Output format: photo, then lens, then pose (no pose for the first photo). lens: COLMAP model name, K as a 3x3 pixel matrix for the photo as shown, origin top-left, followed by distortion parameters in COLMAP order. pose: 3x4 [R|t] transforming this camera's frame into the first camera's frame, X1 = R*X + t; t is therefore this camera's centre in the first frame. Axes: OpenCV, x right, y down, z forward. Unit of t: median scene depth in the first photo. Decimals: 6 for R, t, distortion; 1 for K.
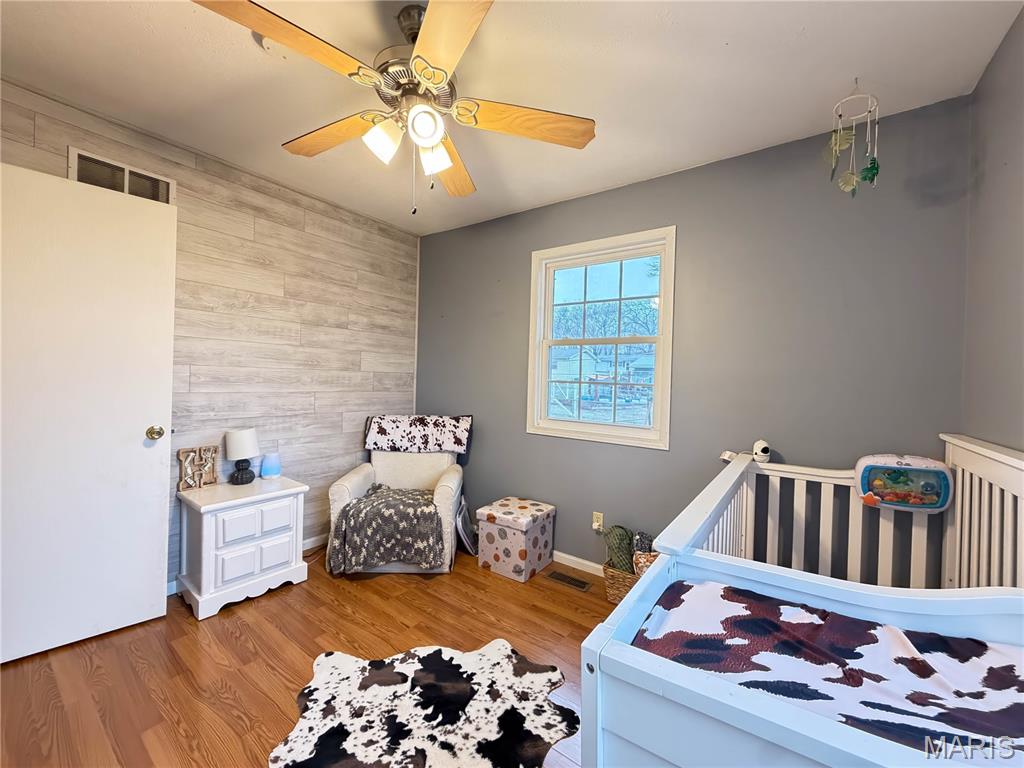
lens RADIAL K [[408.9, 0, 508.7], [0, 408.9, 382.2], [0, 0, 1]] dist [0.001780, 0.000040]
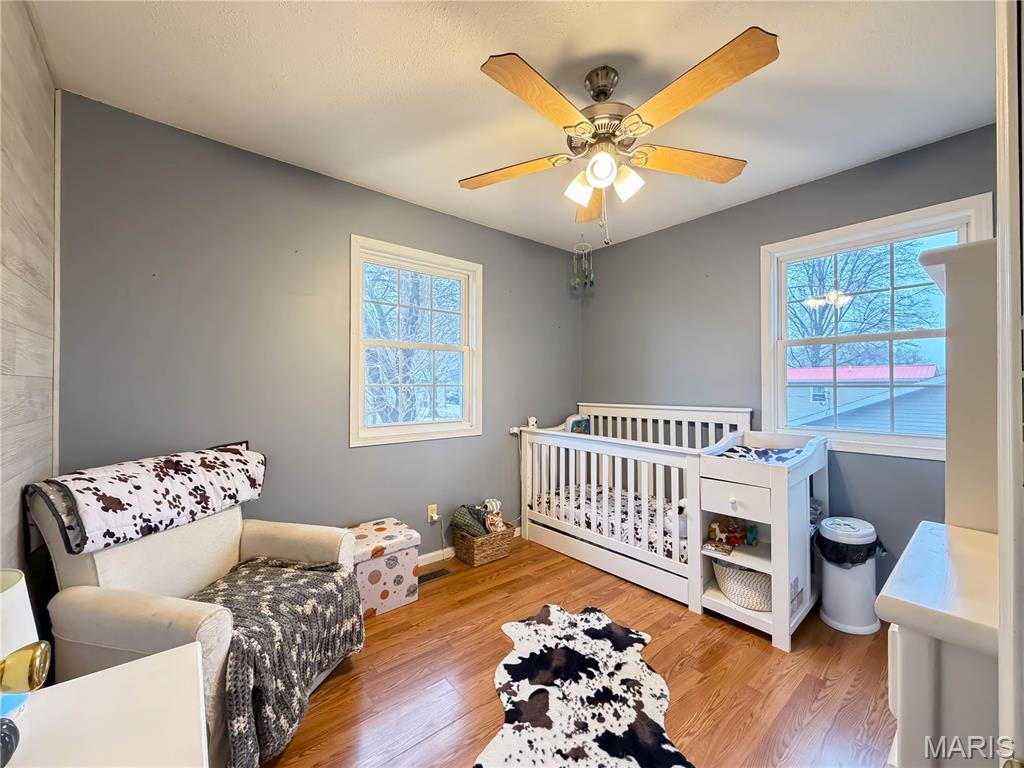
lens RADIAL K [[408.9, 0, 508.7], [0, 408.9, 382.2], [0, 0, 1]] dist [0.001780, 0.000040]
pose [[0.237897, -0.020778, 0.971068, -1.119605], [0.015113, 0.999729, 0.017688, -0.034719], [-0.971173, 0.010467, 0.238147, 0.769722]]
